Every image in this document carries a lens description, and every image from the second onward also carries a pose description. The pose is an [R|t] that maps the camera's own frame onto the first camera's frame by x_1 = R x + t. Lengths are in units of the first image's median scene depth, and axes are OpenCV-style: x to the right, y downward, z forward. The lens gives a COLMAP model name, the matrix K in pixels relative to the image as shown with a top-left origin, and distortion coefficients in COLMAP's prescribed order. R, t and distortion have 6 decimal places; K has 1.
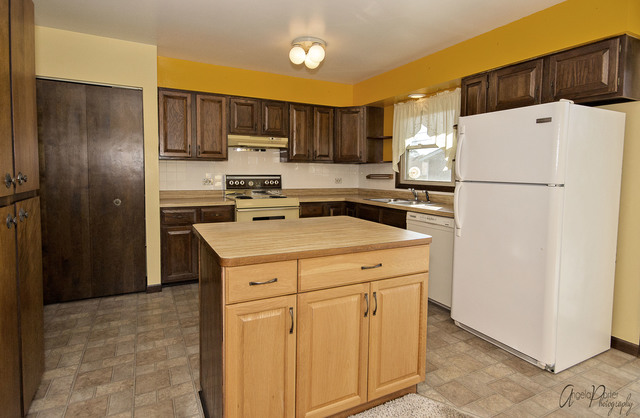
lens RADIAL K [[342.4, 0, 319.7], [0, 342.4, 193.2], [0, 0, 1]] dist [-0.001637, -0.000168]
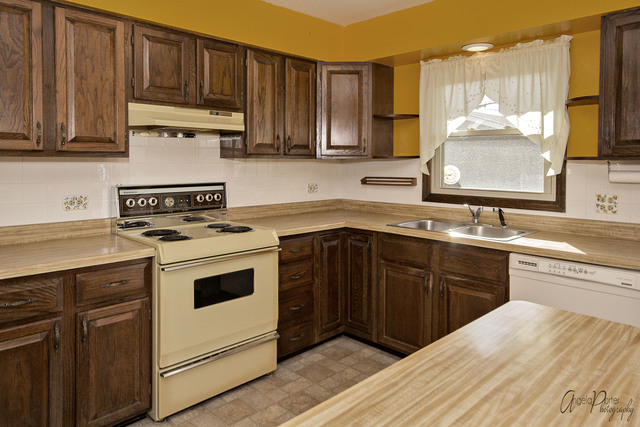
lens RADIAL K [[440.1, 0, 319.8], [0, 440.1, 171.3], [0, 0, 1]] dist [0.006662, 0.004250]
pose [[0.954862, -0.013932, 0.296722, -0.189547], [0.025261, 0.999090, -0.034381, -0.047631], [-0.295972, 0.040324, 0.954345, 0.338082]]
